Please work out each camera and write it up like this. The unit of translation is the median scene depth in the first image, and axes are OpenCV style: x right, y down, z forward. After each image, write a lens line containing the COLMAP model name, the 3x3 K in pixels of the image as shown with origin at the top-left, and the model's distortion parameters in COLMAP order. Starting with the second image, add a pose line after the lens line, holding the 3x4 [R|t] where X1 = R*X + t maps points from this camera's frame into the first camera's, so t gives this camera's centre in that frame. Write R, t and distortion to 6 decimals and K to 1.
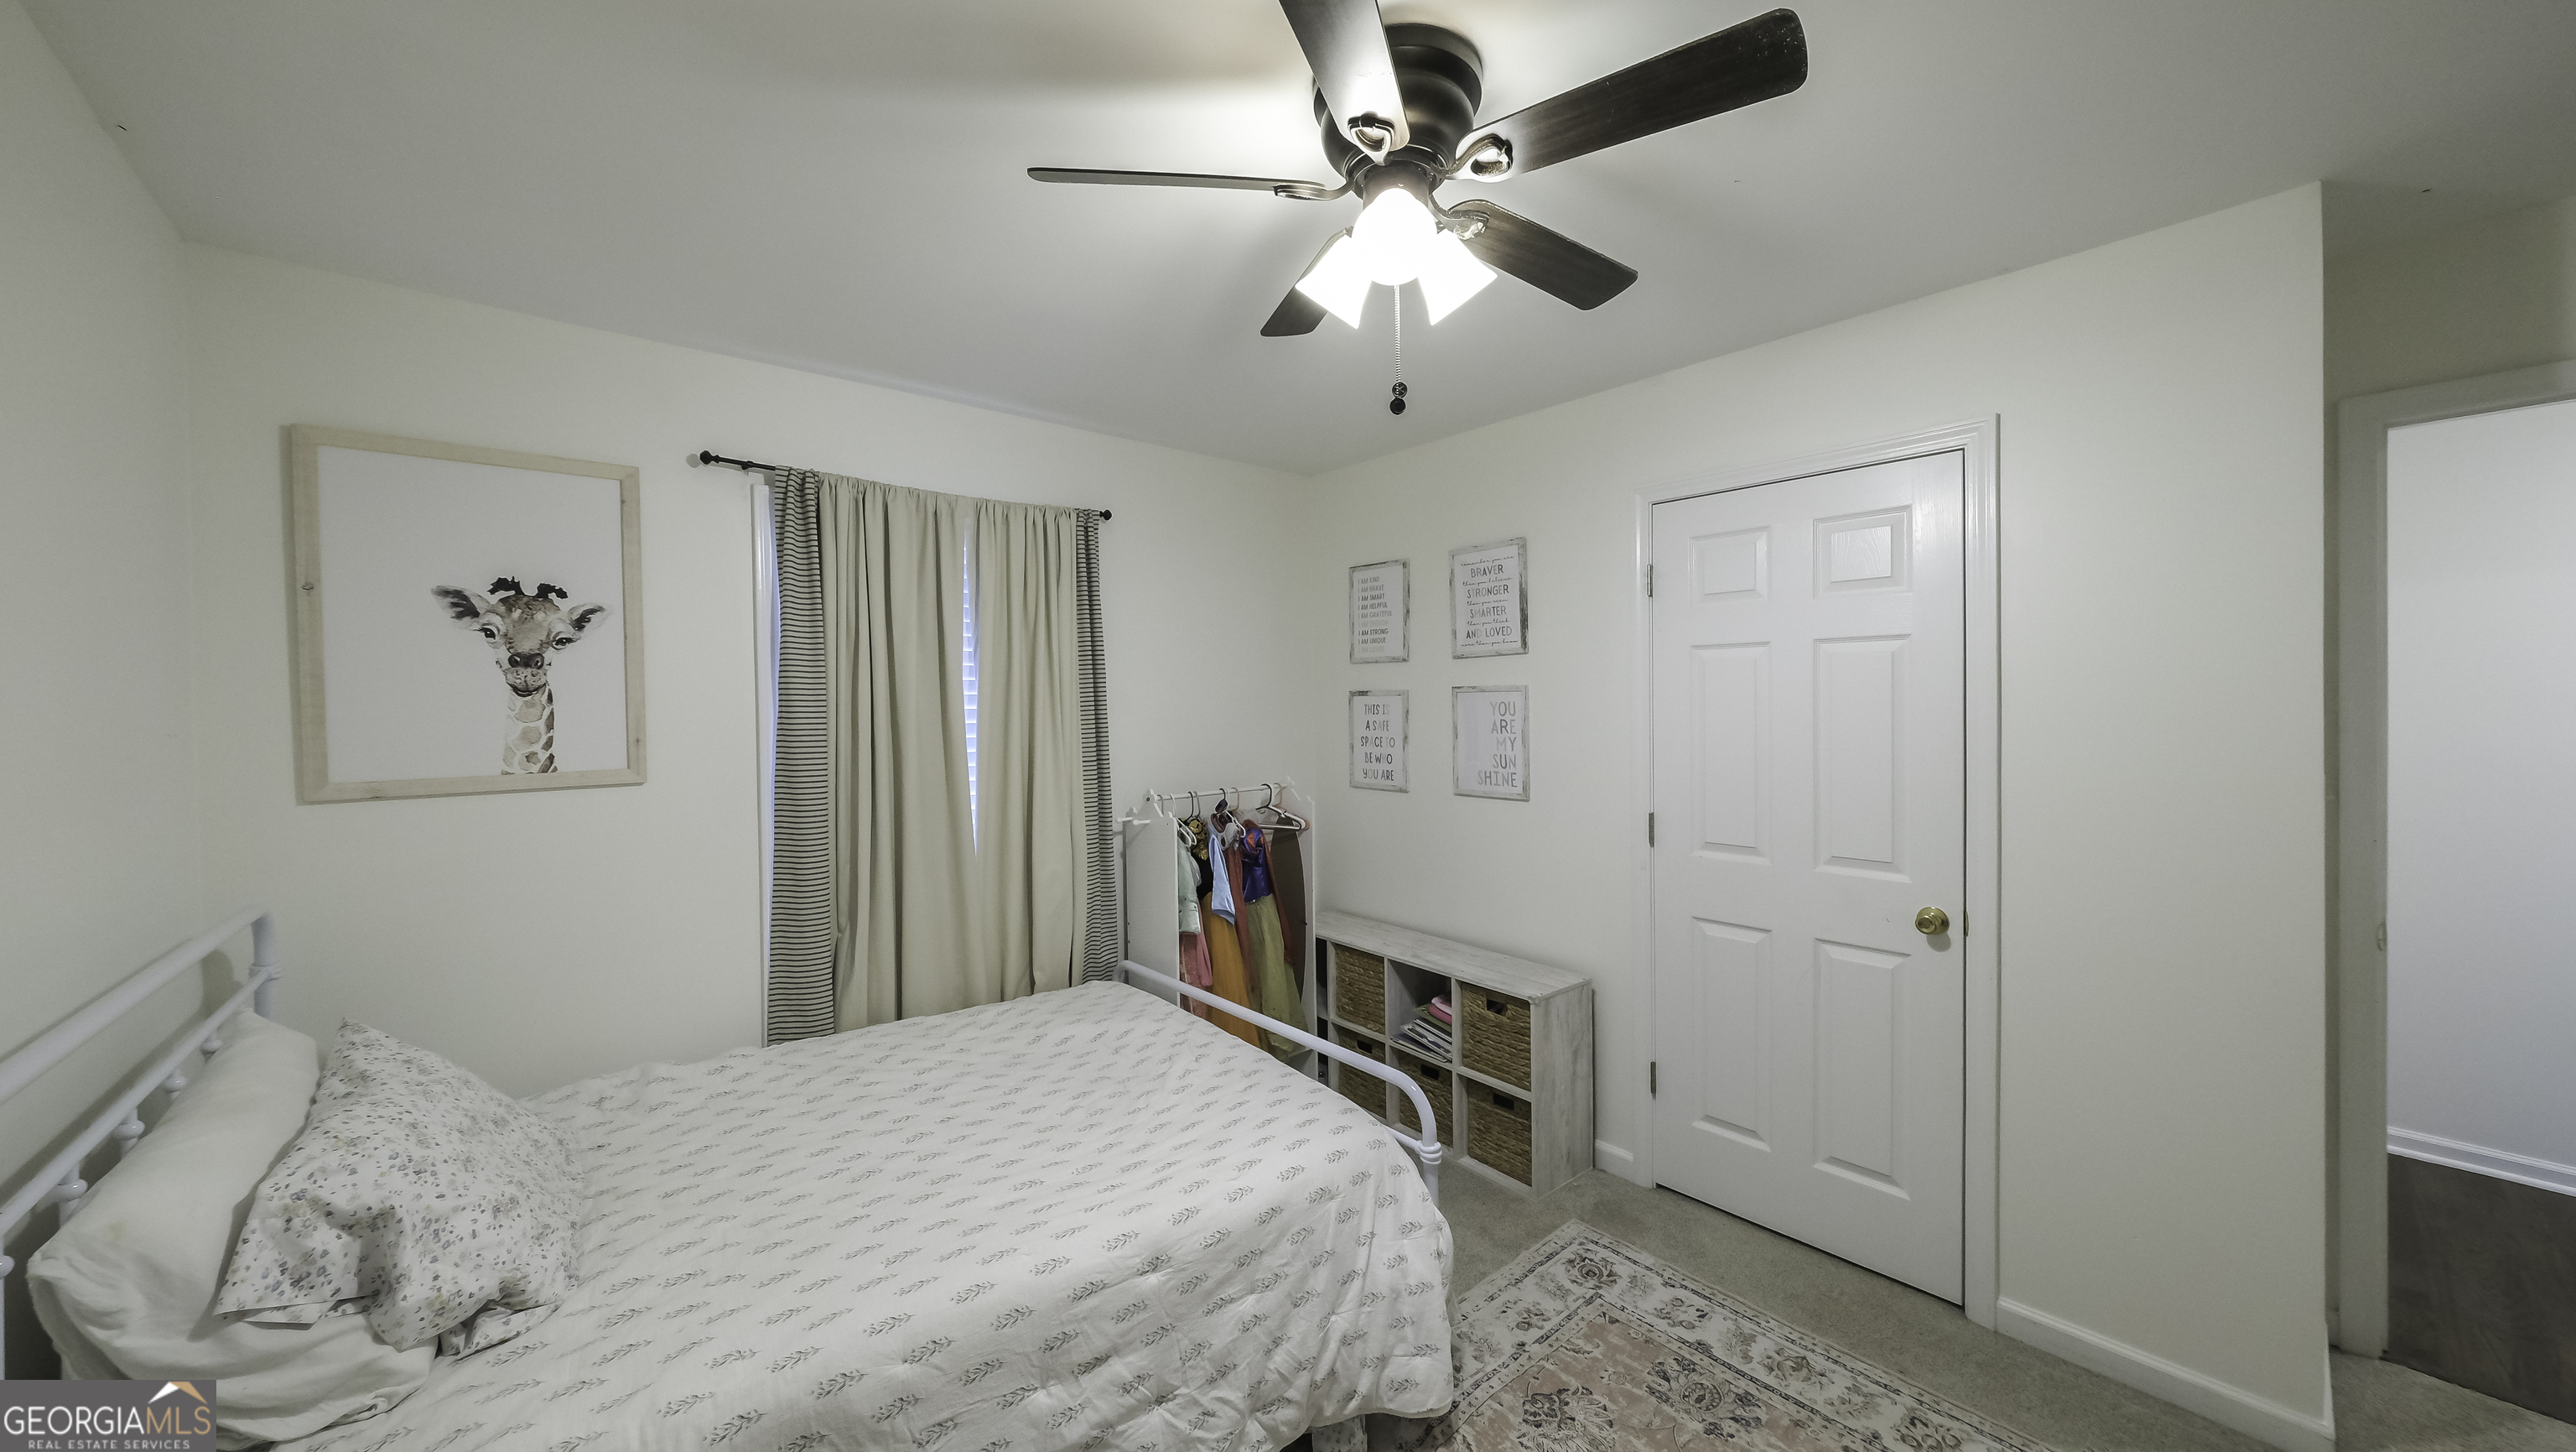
lens RADIAL K [[897.1, 0, 1293.2], [0, 897.1, 736.1], [0, 0, 1]] dist [-0.001575, -0.000092]
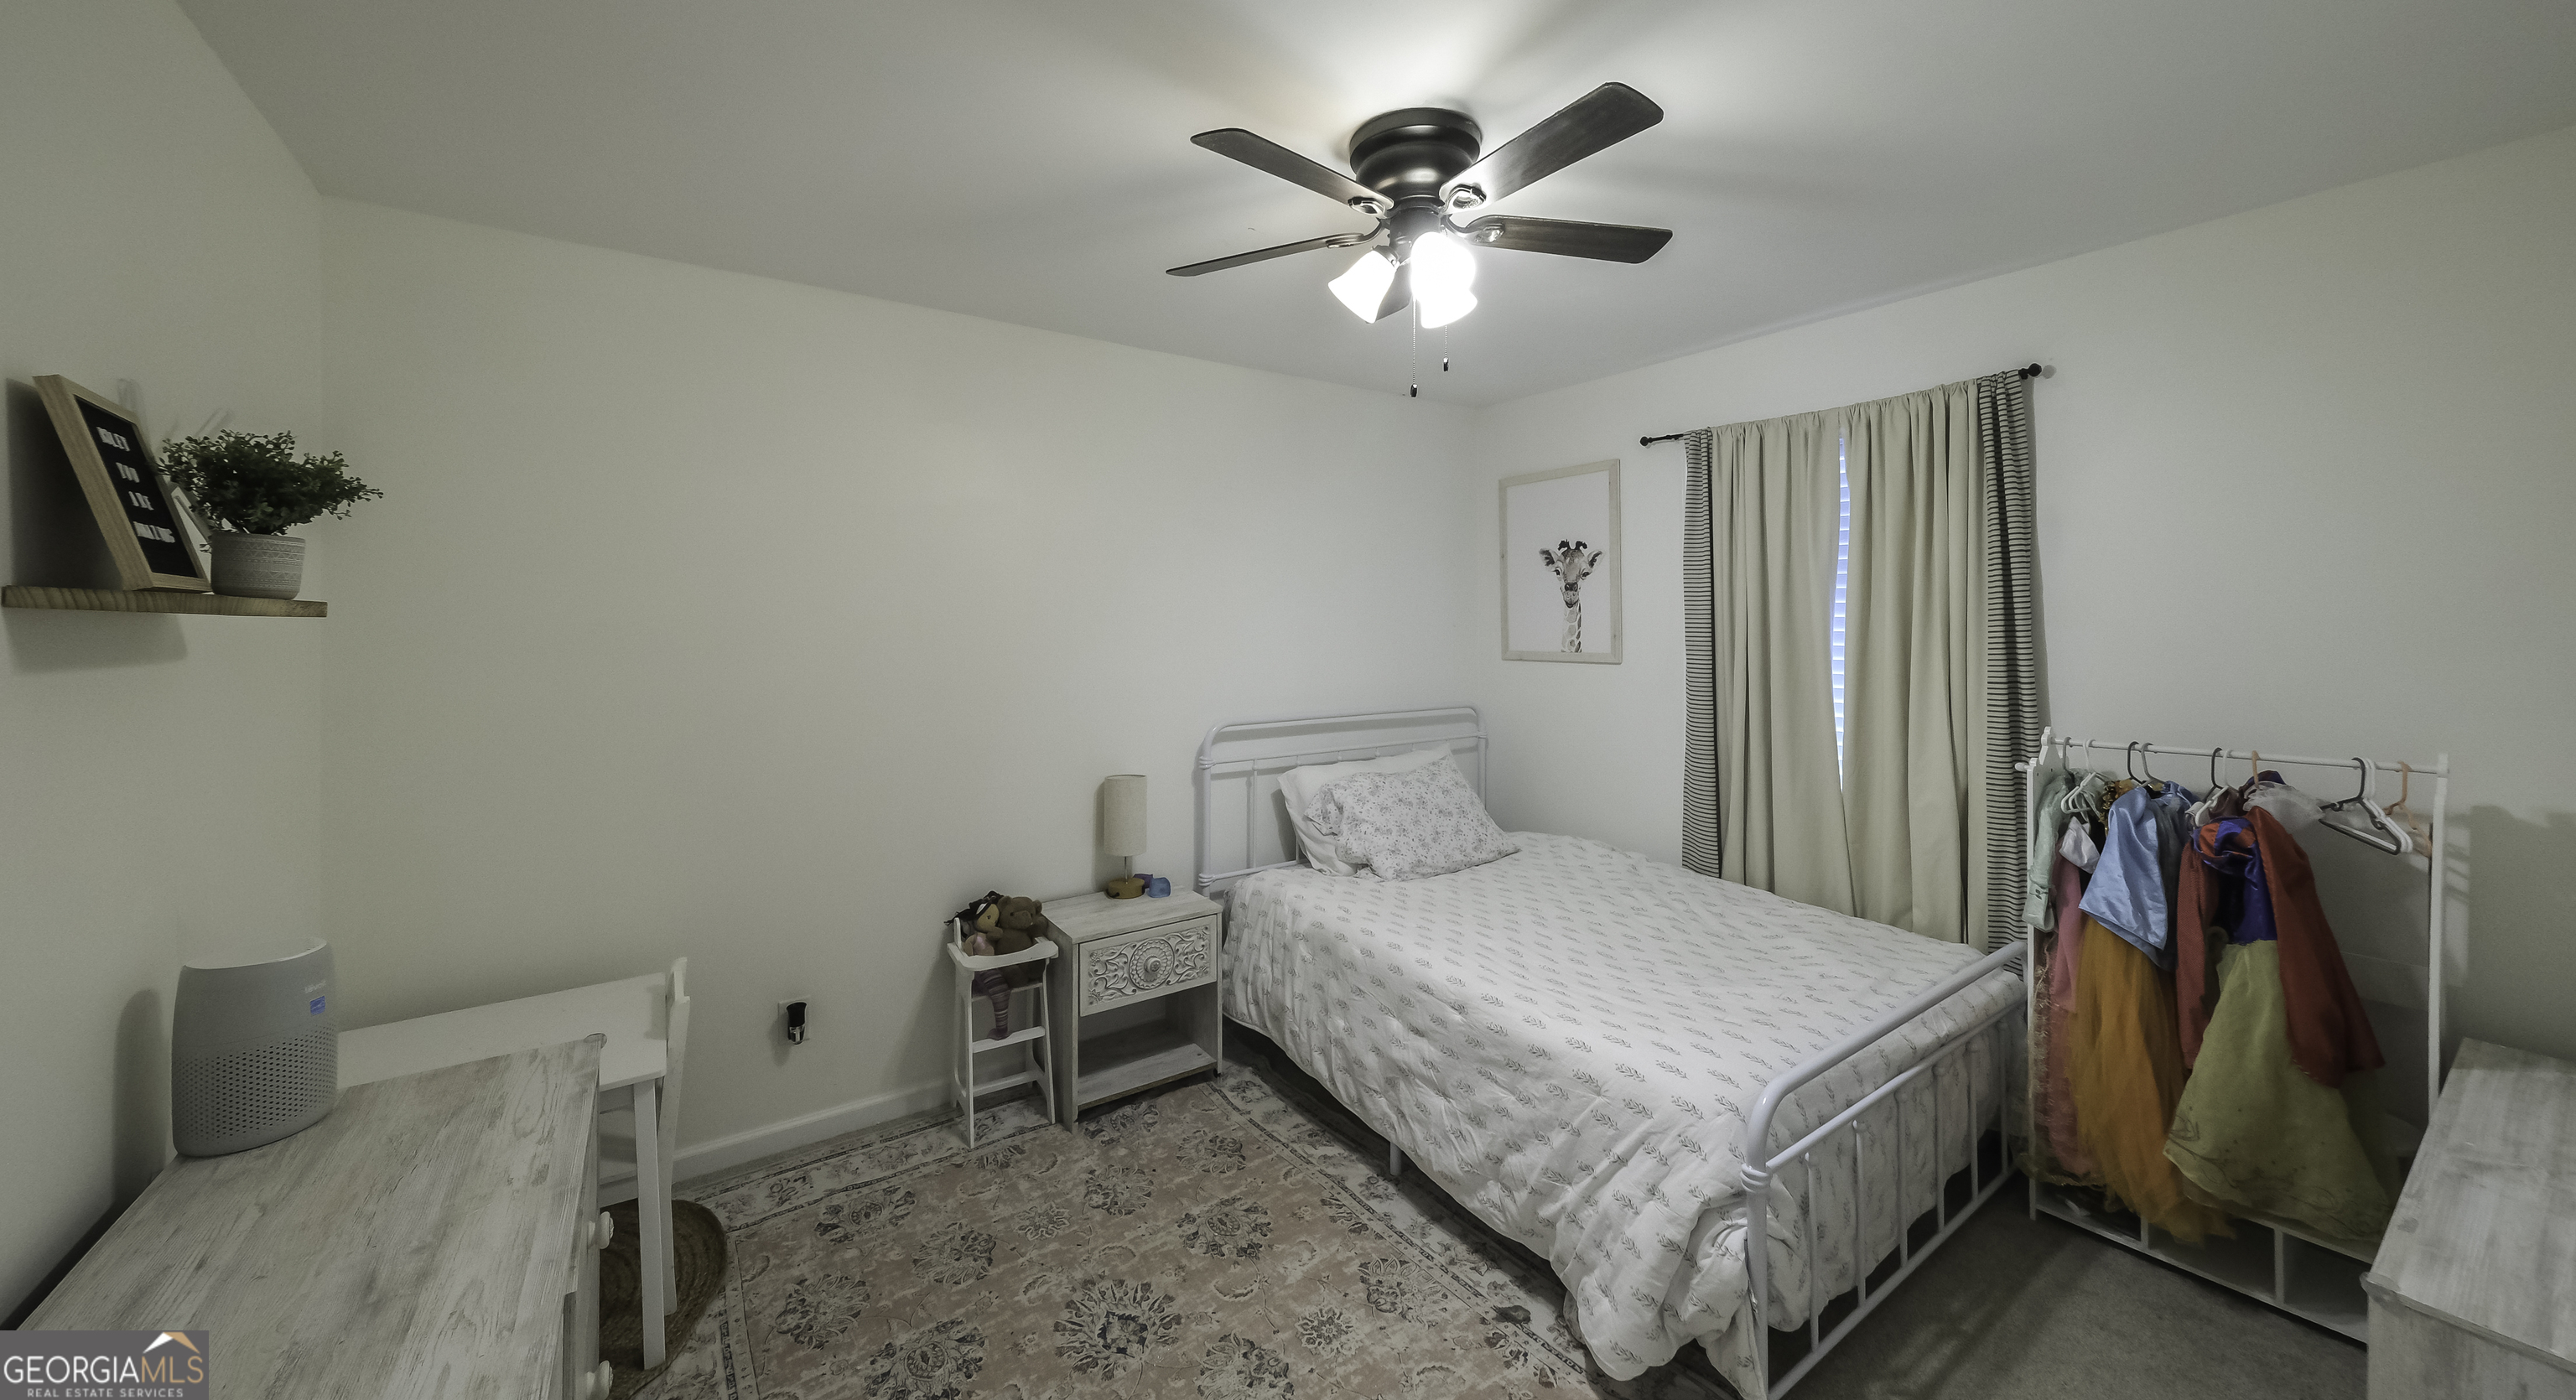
lens RADIAL K [[888.1, 0, 1249.9], [0, 888.1, 646.8], [0, 0, 1]] dist [0.000232, -0.000035]
pose [[-0.122593, 0.044017, -0.991480, 0.932977], [-0.029899, 0.998399, 0.048021, -0.032955], [0.992006, 0.035532, -0.121081, 0.605380]]
